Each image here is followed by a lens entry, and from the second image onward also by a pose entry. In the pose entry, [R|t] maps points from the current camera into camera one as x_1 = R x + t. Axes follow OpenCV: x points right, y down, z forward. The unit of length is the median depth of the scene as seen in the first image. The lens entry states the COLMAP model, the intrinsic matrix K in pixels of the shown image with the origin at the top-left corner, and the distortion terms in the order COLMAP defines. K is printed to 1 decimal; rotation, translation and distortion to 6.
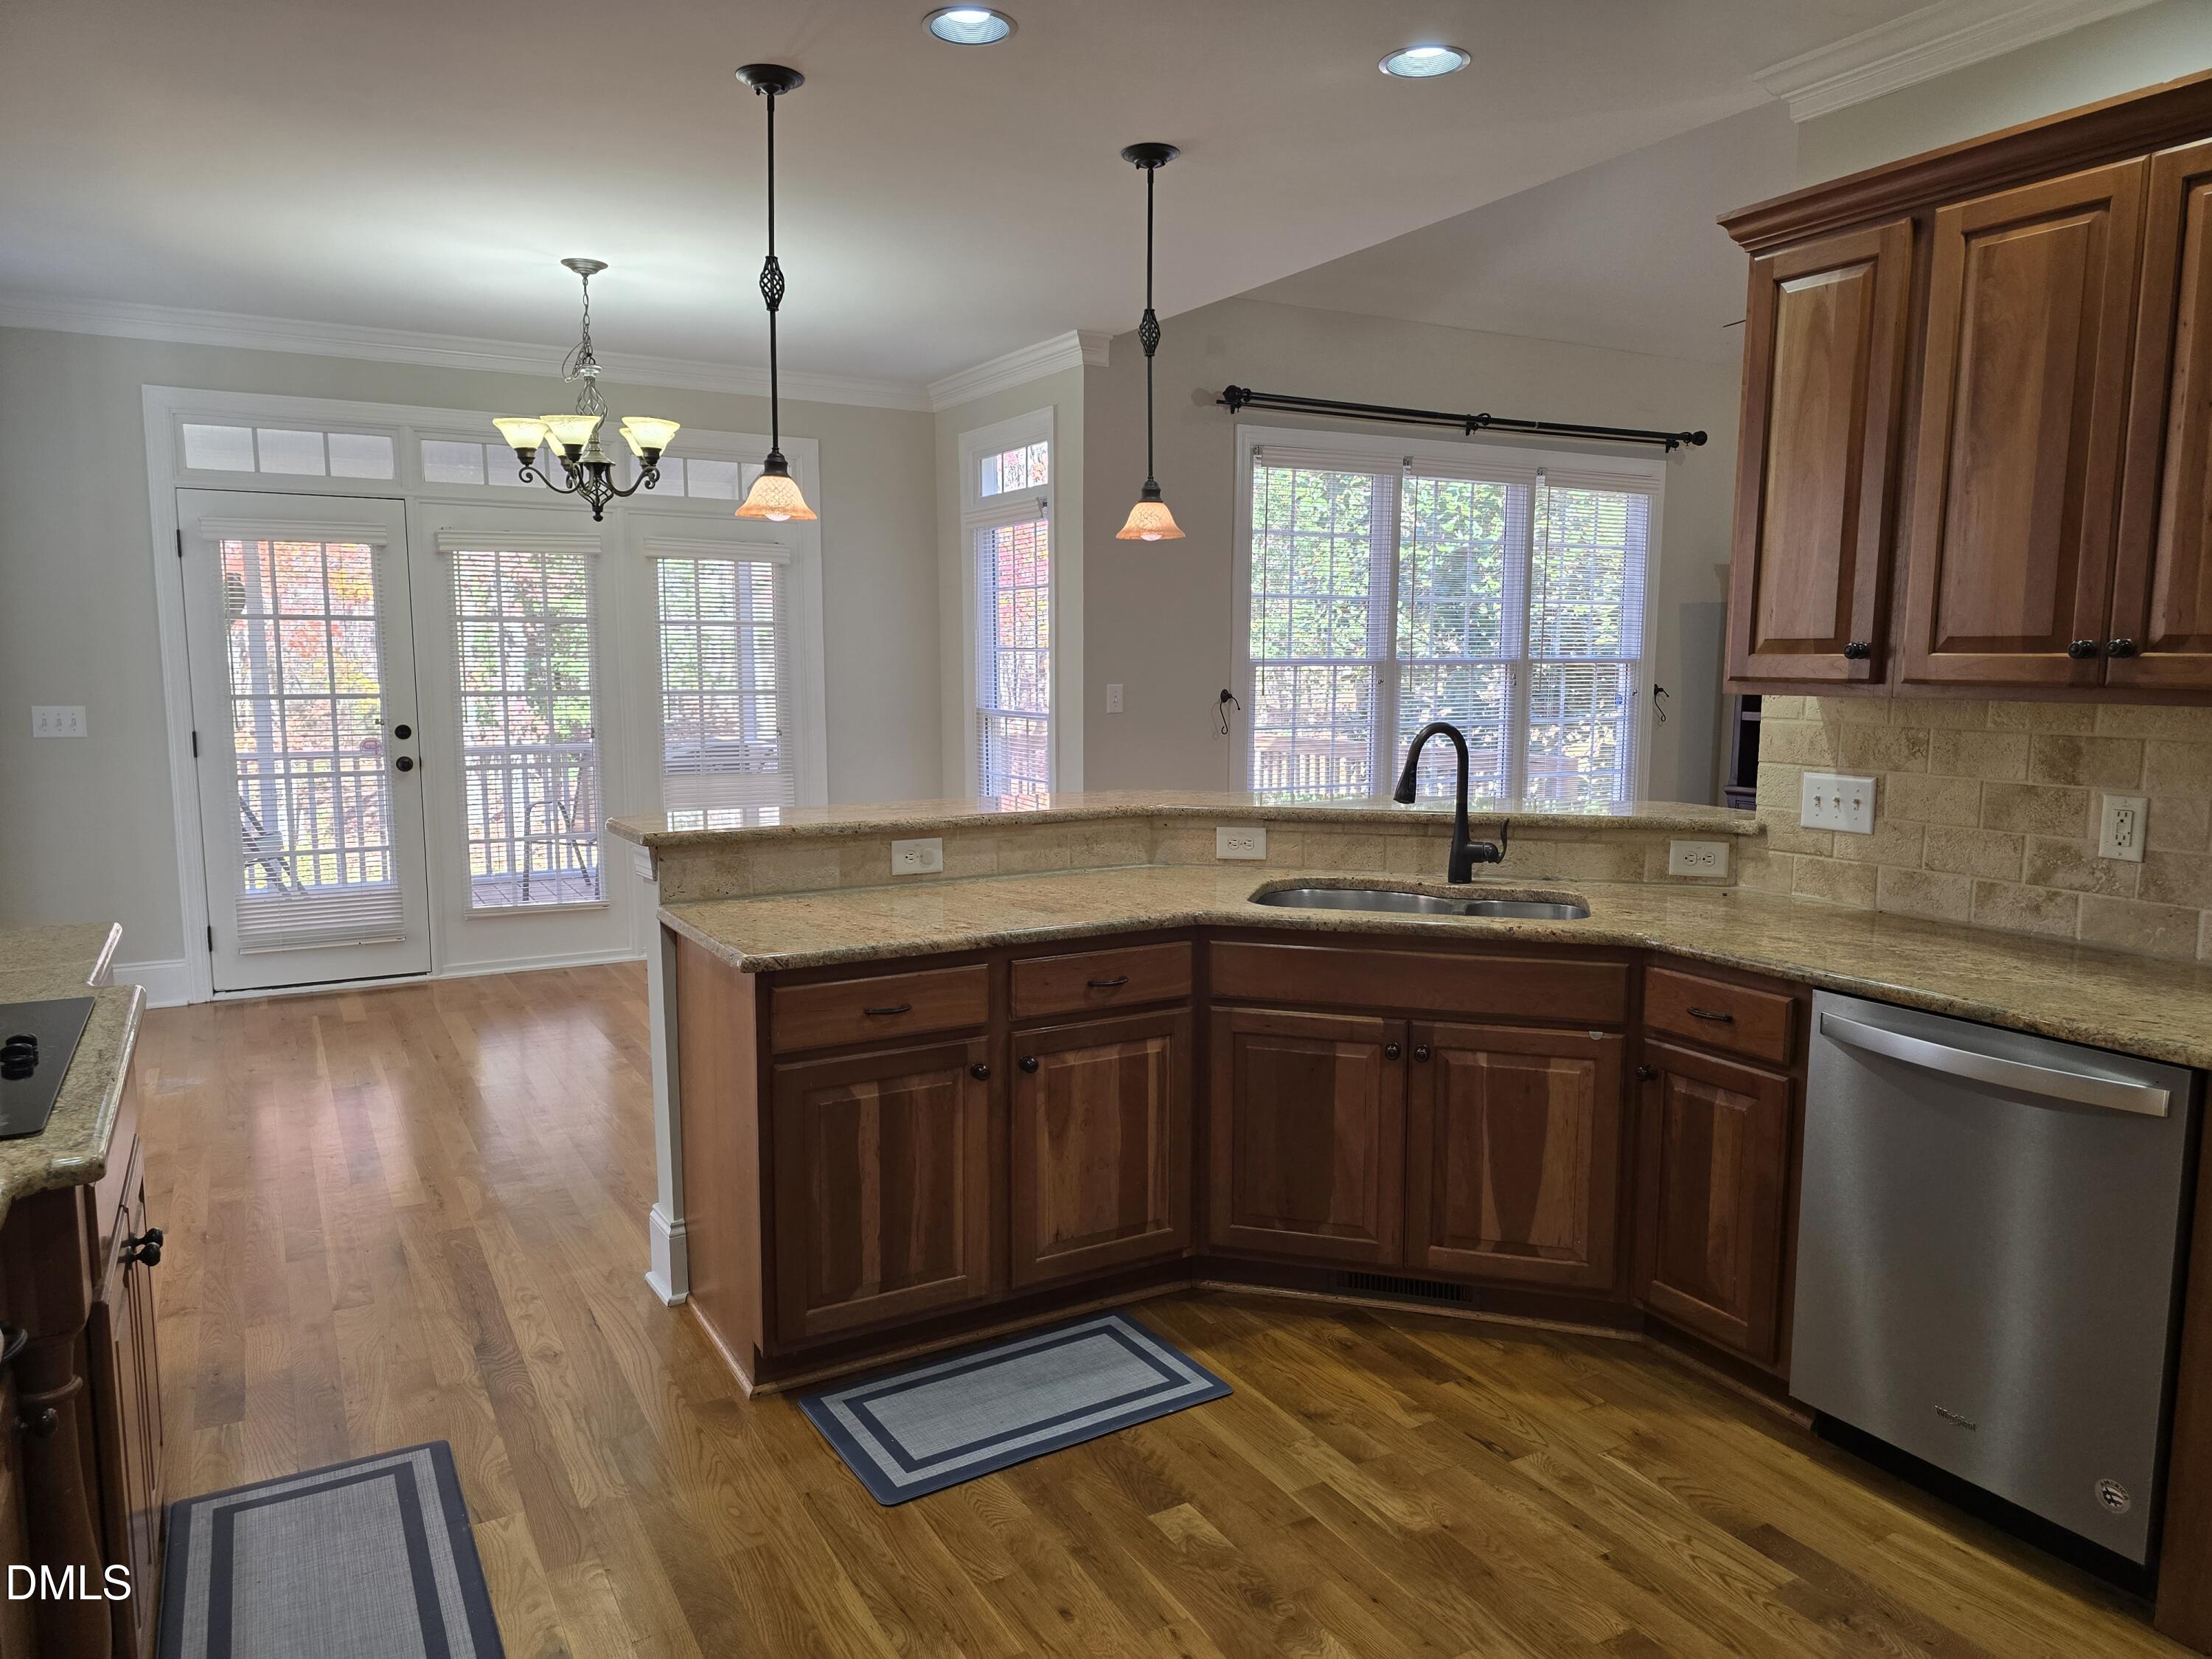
lens RADIAL K [[1489.0, 0, 1106.9], [0, 1489.0, 839.4], [0, 0, 1]] dist [0.046451, -0.029139]
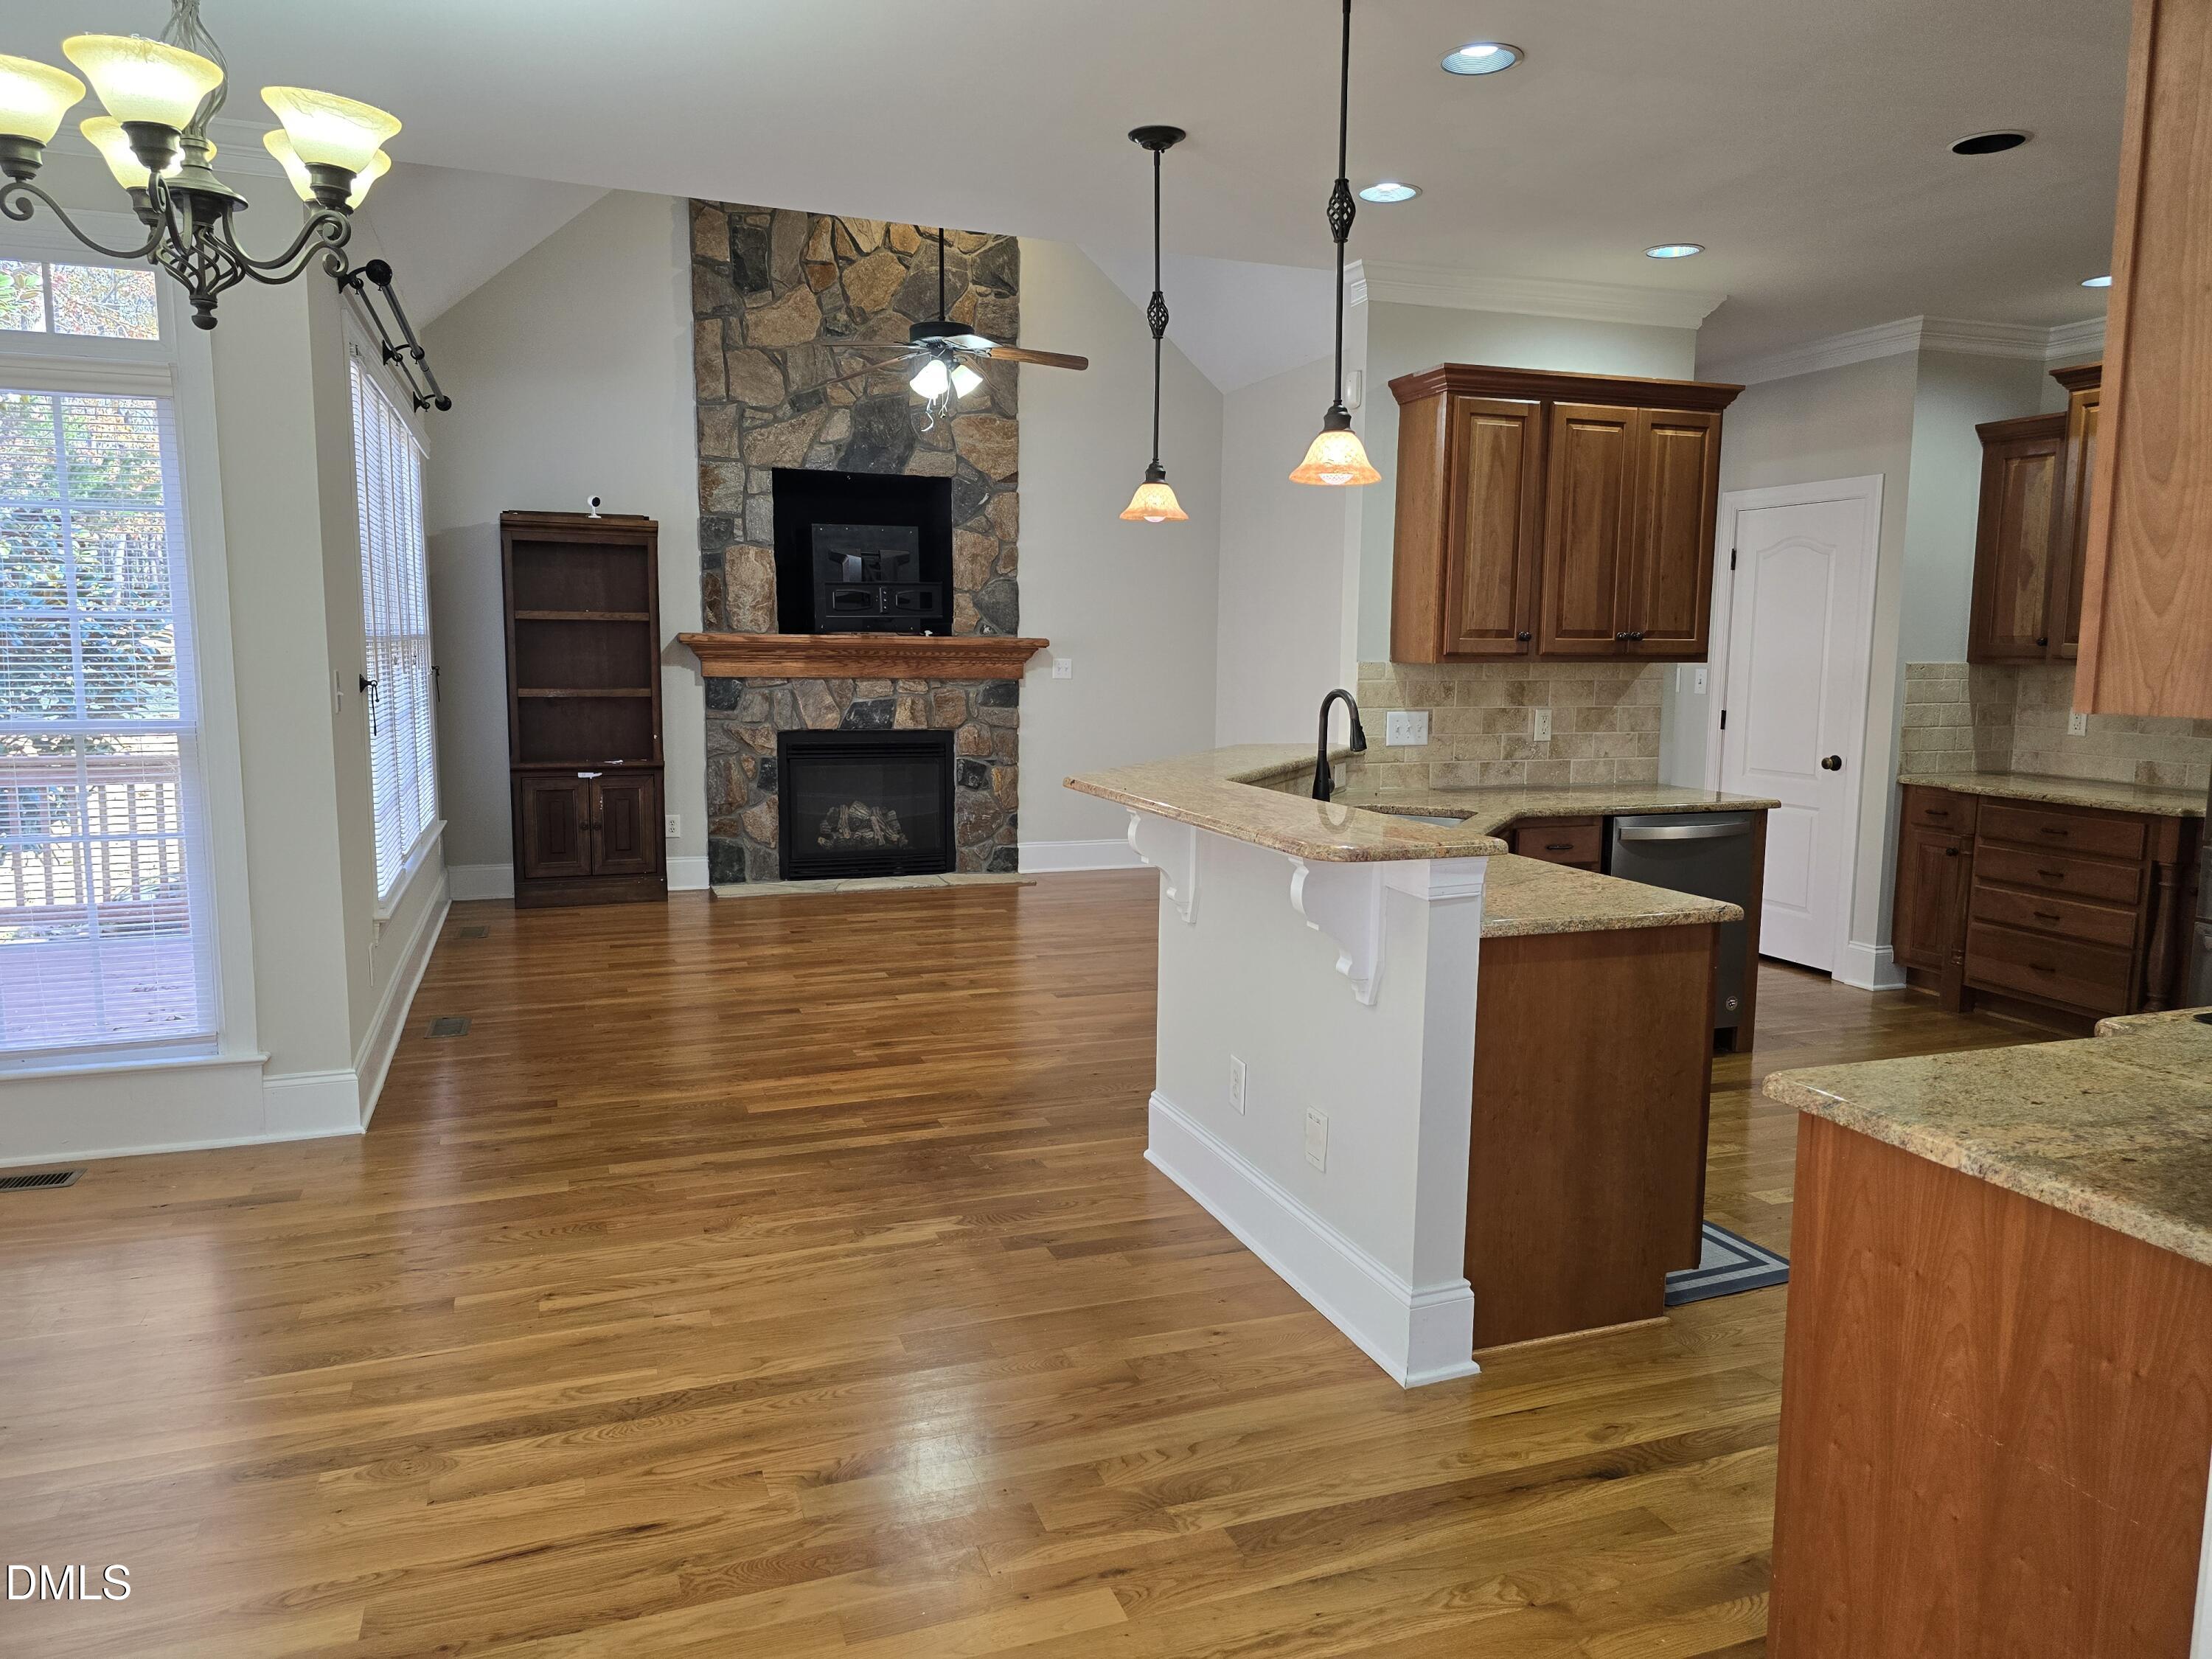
lens RADIAL K [[1489.0, 0, 1115.3], [0, 1489.0, 824.2], [0, 0, 1]] dist [0.046451, -0.029139]
pose [[0.155235, -0.122275, 0.980281, -1.315753], [0.114623, 0.987837, 0.105066, -0.144066], [-0.981205, 0.096052, 0.167363, 1.171948]]
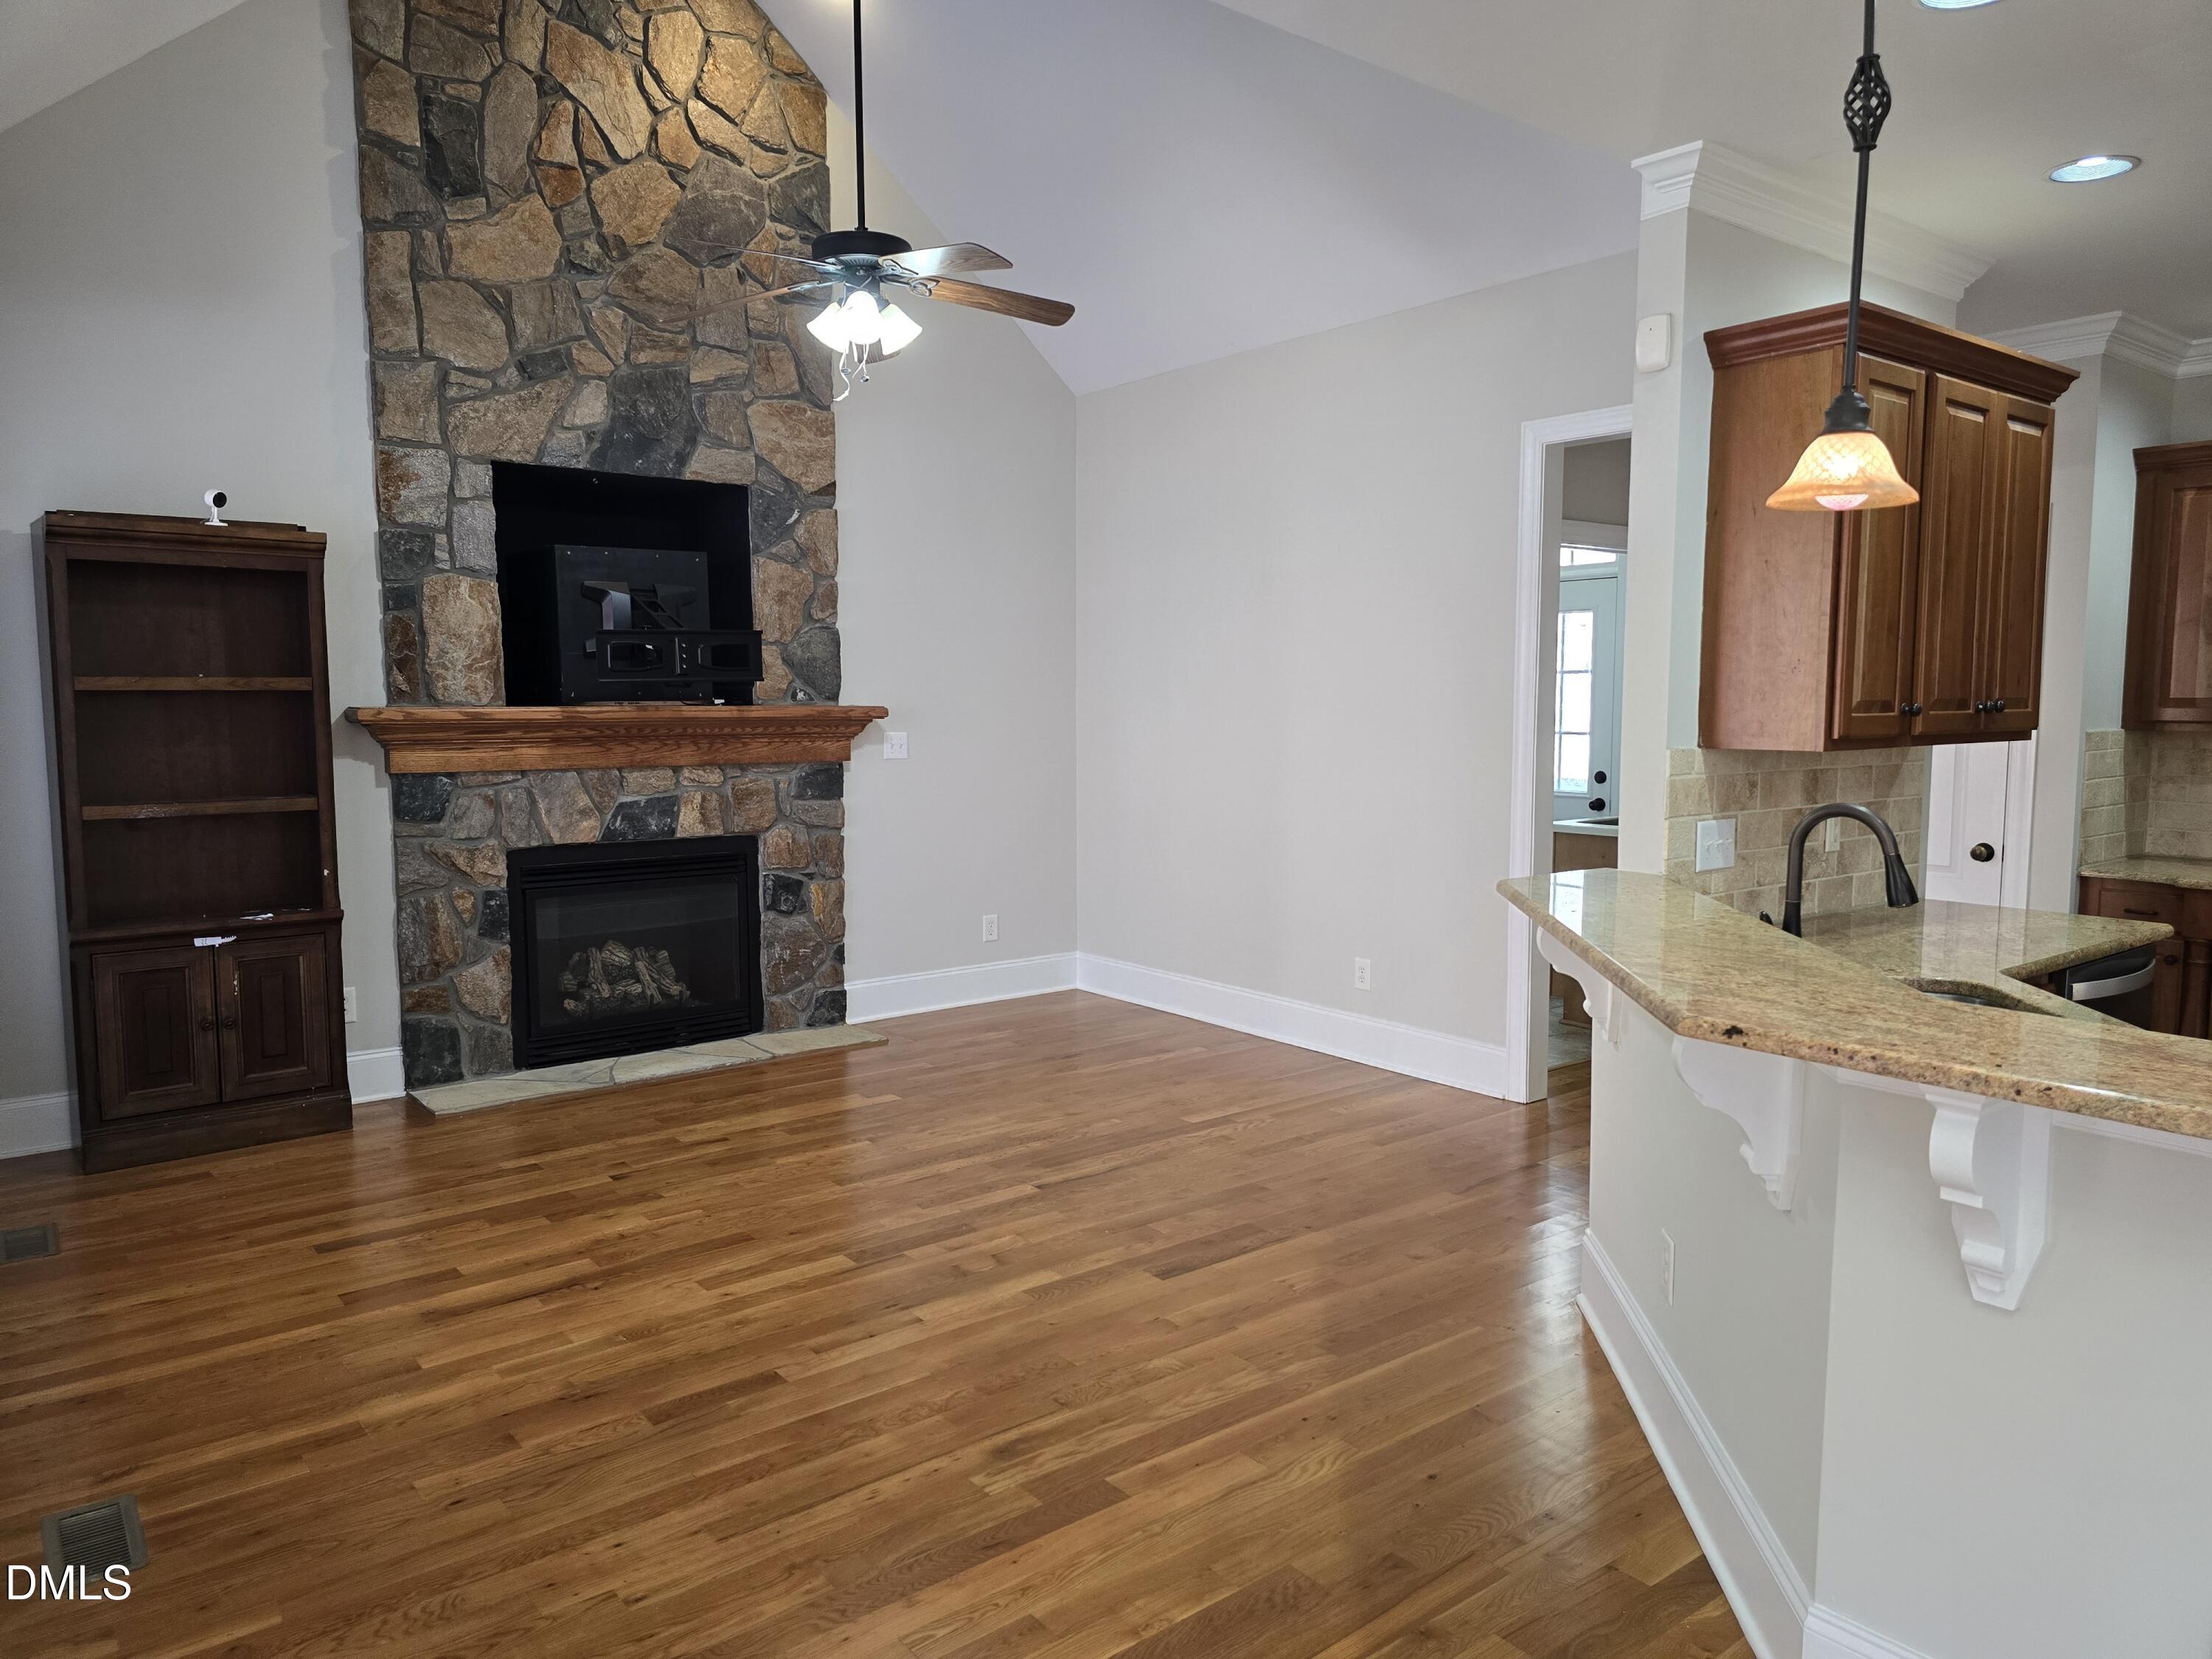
lens RADIAL K [[1489.0, 0, 1107.9], [0, 1489.0, 826.5], [0, 0, 1]] dist [0.046451, -0.029139]
pose [[-0.154894, -0.092156, 0.983623, -0.603700], [0.123960, 0.985958, 0.111895, -0.244818], [-0.980123, 0.139262, -0.141296, 1.784217]]
